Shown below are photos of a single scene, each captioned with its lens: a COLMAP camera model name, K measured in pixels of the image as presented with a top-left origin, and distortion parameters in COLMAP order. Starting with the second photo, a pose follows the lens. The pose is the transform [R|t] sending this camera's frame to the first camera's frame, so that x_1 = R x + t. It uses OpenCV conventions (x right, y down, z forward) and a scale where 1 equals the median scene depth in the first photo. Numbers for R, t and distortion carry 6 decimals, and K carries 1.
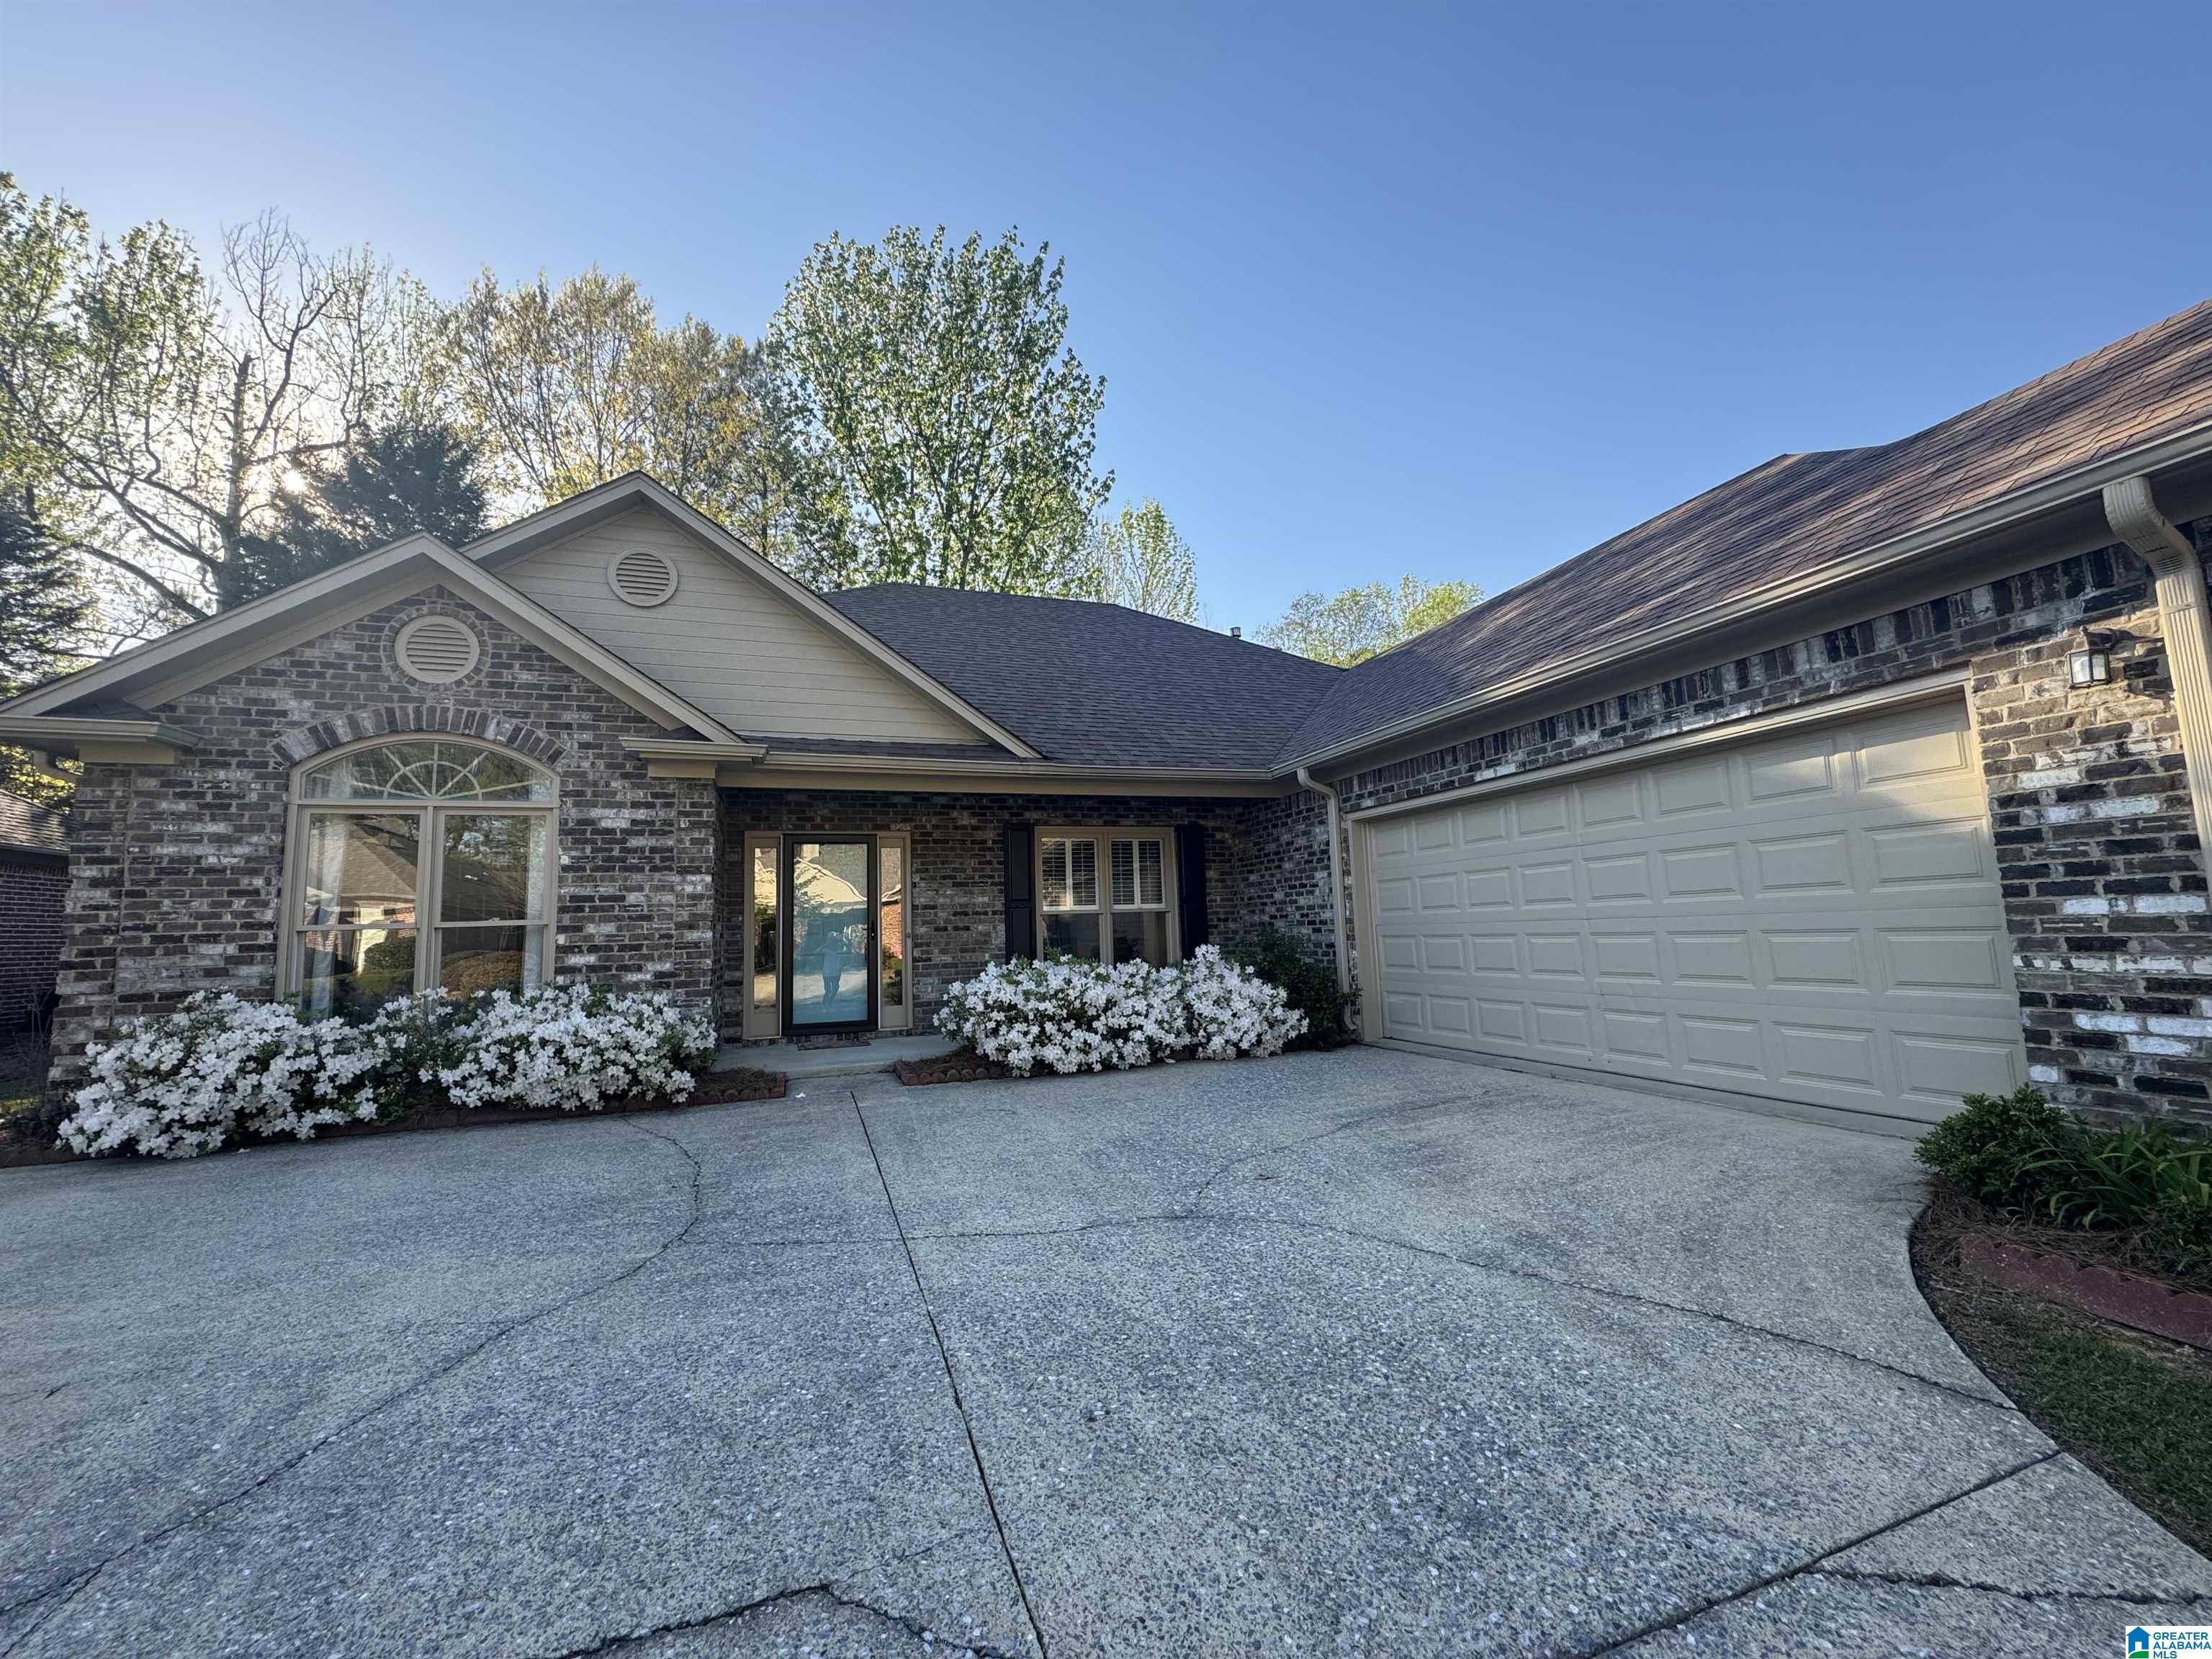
lens RADIAL K [[888.9, 0, 1117.8], [0, 888.9, 822.0], [0, 0, 1]] dist [-0.017826, 0.000321]
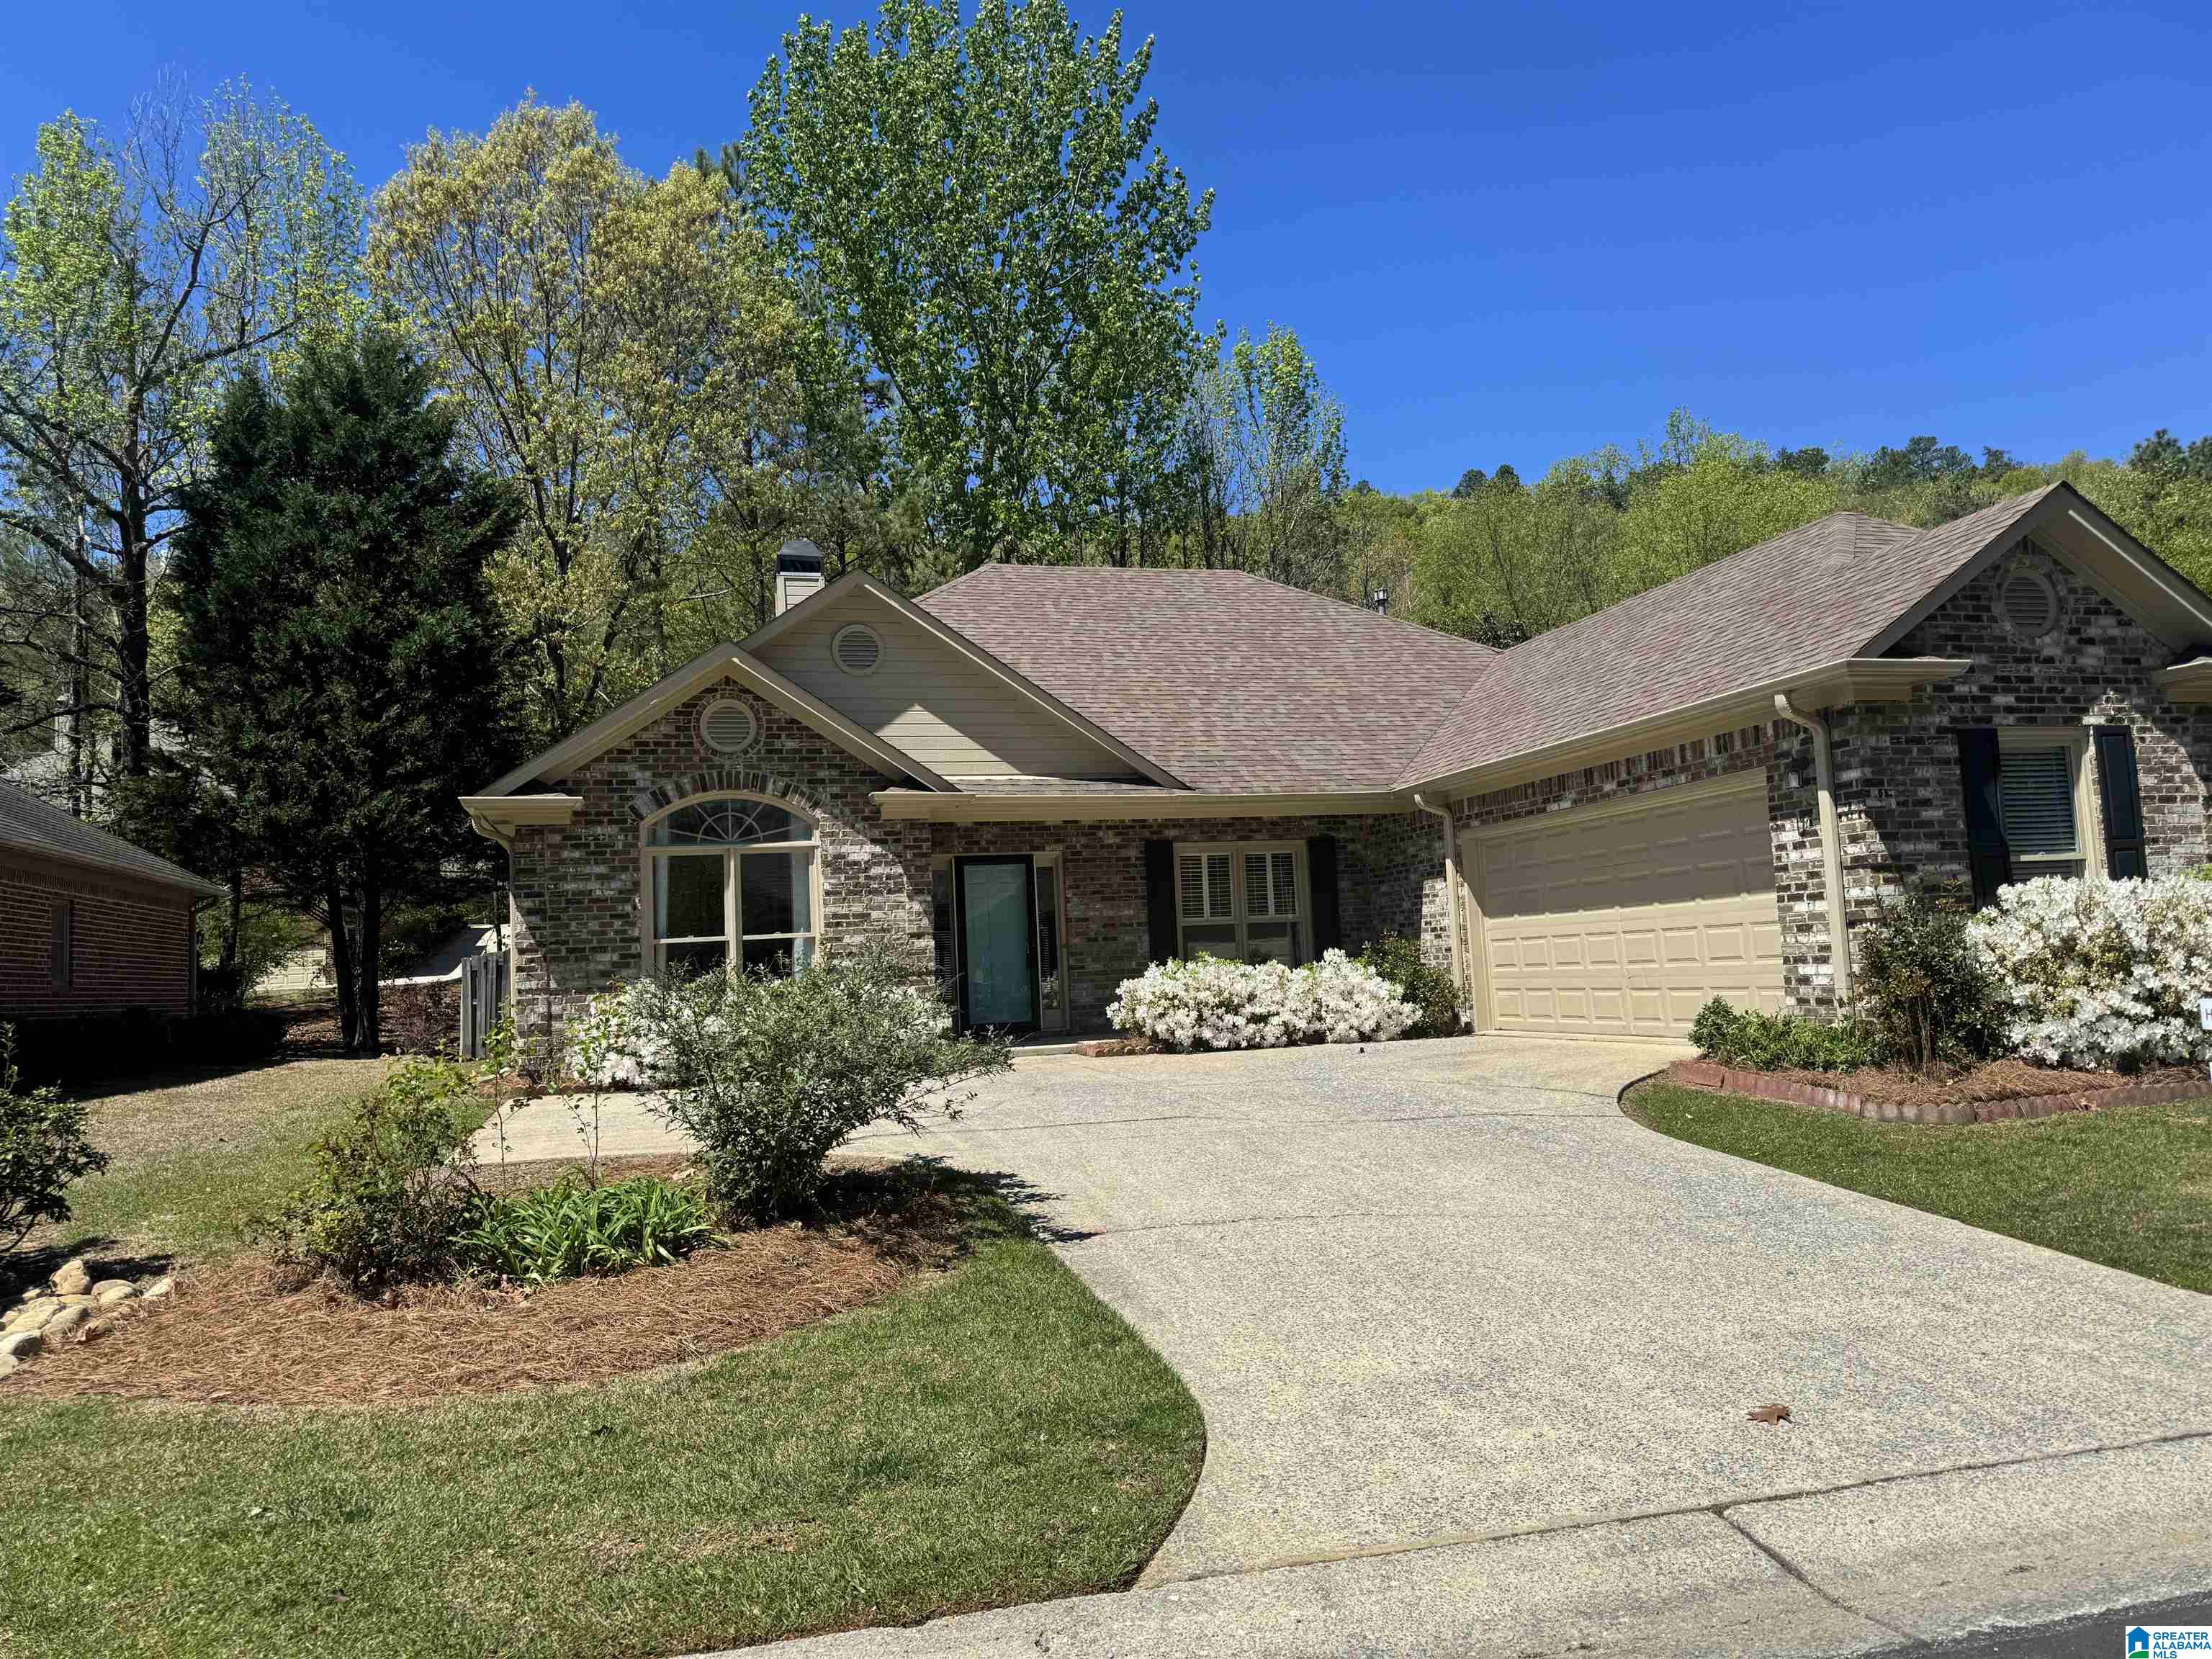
lens RADIAL K [[1563.5, 0, 1098.1], [0, 1563.5, 822.2], [0, 0, 1]] dist [0.083446, -0.014570]
pose [[0.996593, -0.018956, -0.080274, -0.044991], [0.021175, 0.999414, 0.026892, -0.101567], [0.079717, -0.028500, 0.996410, -1.219156]]
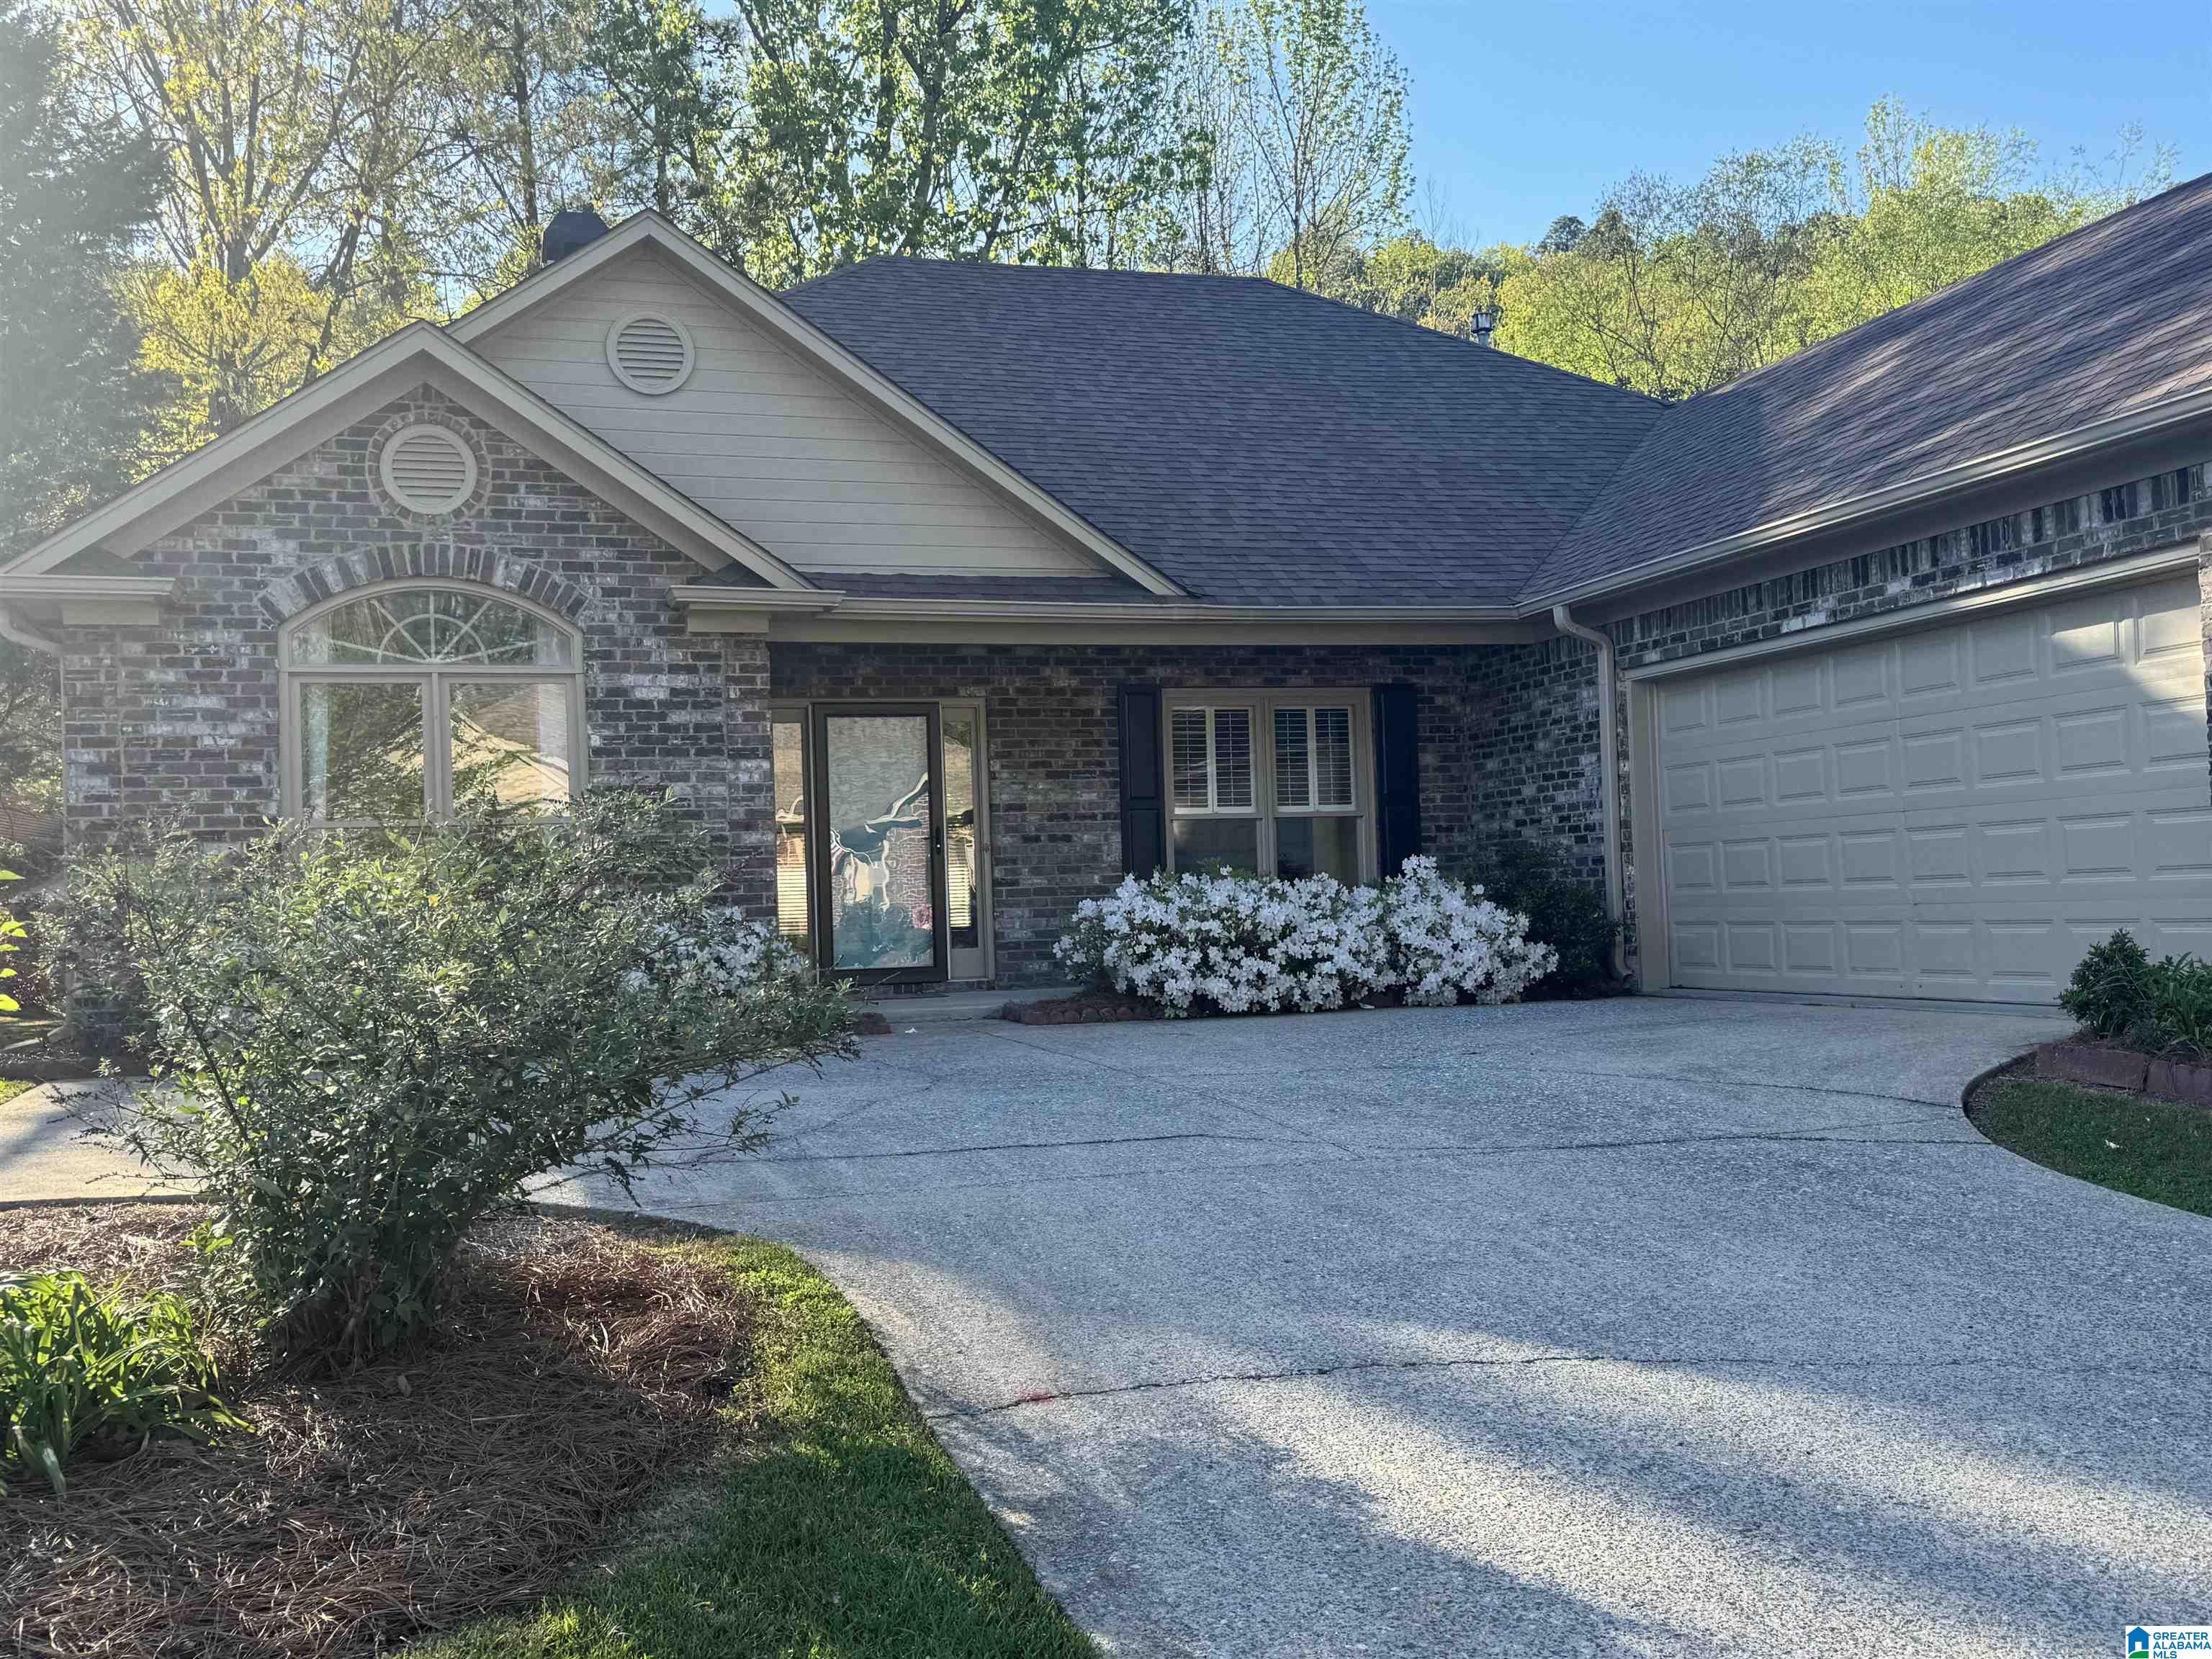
lens RADIAL K [[2126.6, 0, 1085.9], [0, 2126.6, 847.9], [0, 0, 1]] dist [0.065379, 0.000000]
pose [[0.998294, 0.000654, -0.058381, -0.079238], [0.004893, 0.995482, 0.094828, -0.038786], [0.058180, -0.094952, 0.993780, -0.847732]]
